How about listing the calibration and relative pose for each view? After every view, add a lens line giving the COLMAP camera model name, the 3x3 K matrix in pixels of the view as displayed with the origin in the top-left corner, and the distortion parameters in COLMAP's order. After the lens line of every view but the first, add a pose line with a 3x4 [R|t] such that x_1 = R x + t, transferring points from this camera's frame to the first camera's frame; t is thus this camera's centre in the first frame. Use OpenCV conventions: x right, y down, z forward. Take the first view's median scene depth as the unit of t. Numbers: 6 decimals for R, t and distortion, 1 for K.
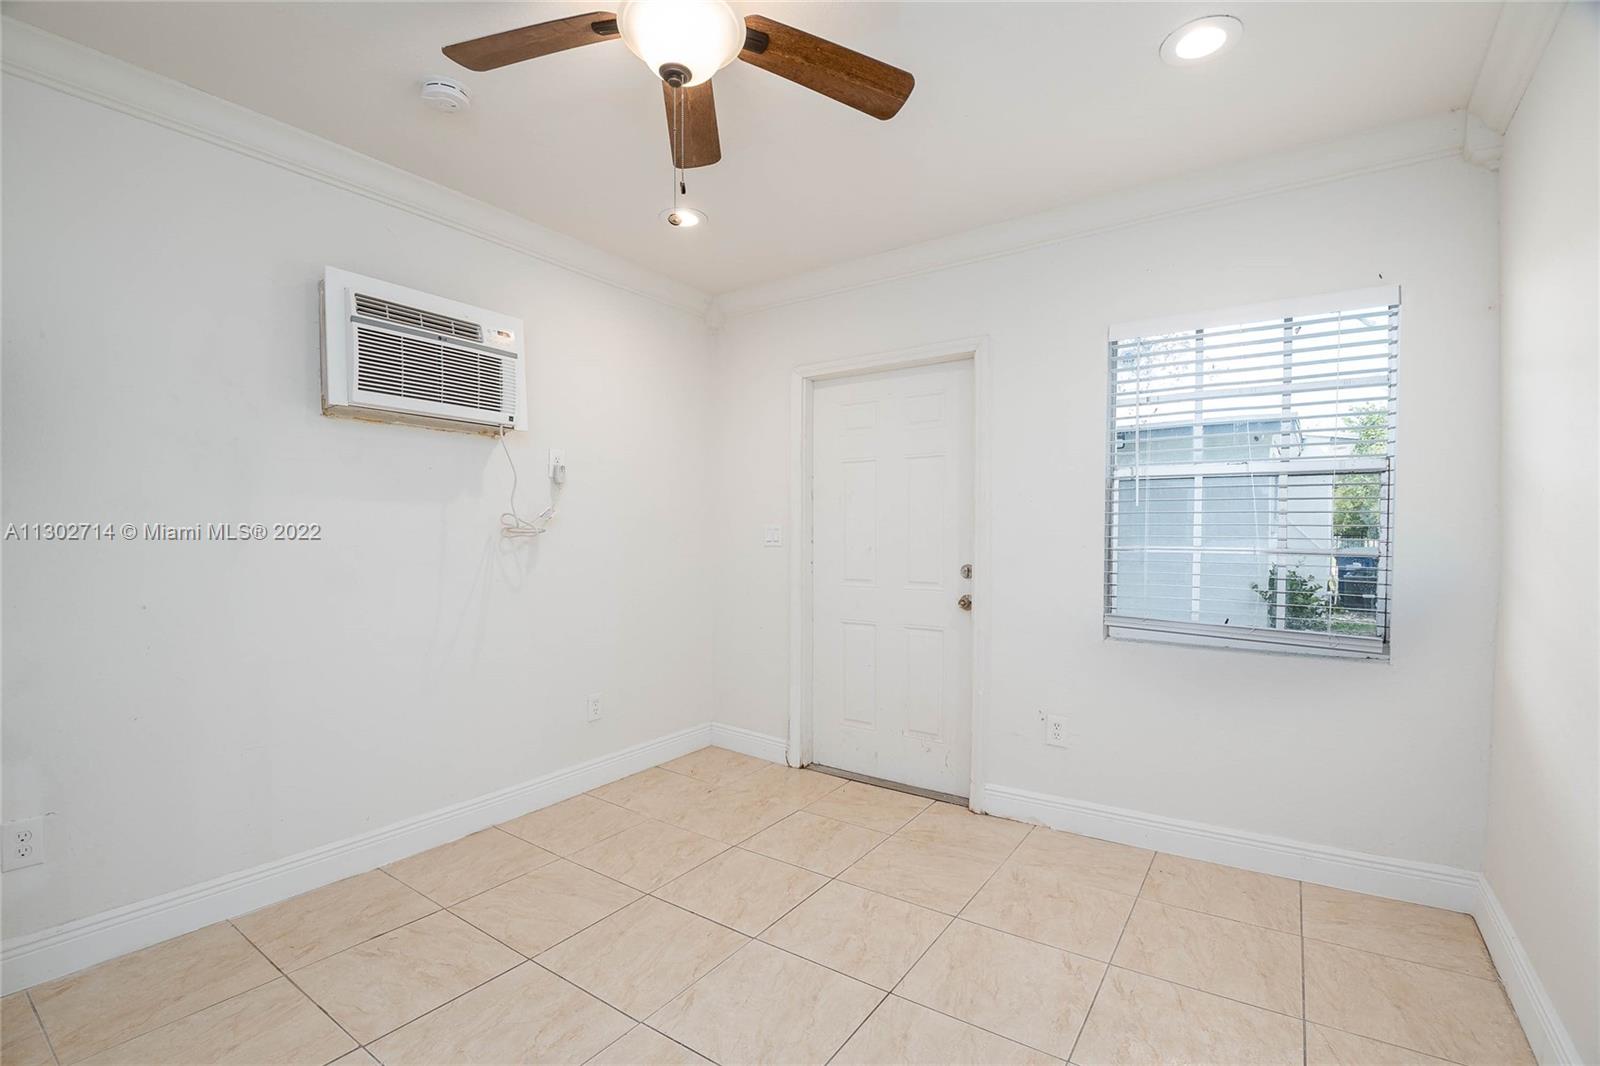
lens RADIAL K [[709.5, 0, 793.6], [0, 709.5, 540.6], [0, 0, 1]] dist [-0.001338, -0.000155]
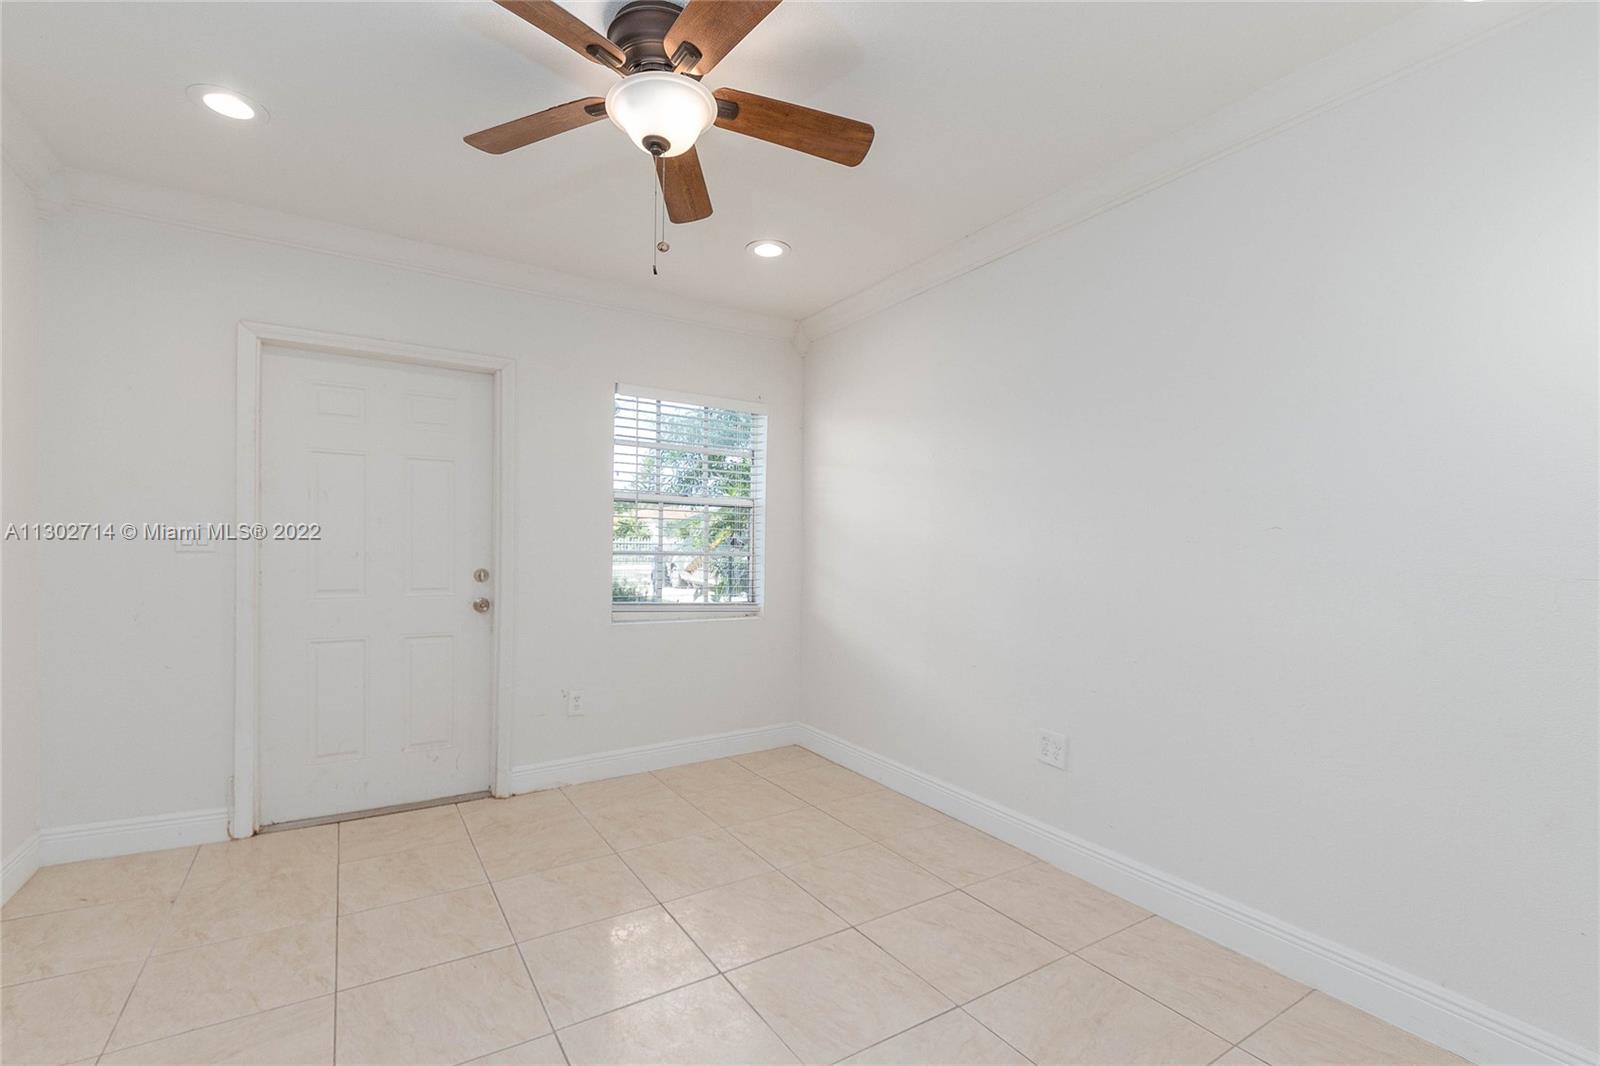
lens RADIAL K [[709.5, 0, 799.0], [0, 709.5, 538.8], [0, 0, 1]] dist [-0.001338, -0.000155]
pose [[0.381102, 0.015877, 0.924397, -0.551168], [-0.005400, 0.999874, -0.014948, 0.002415], [-0.924517, 0.000705, 0.381140, 0.165173]]
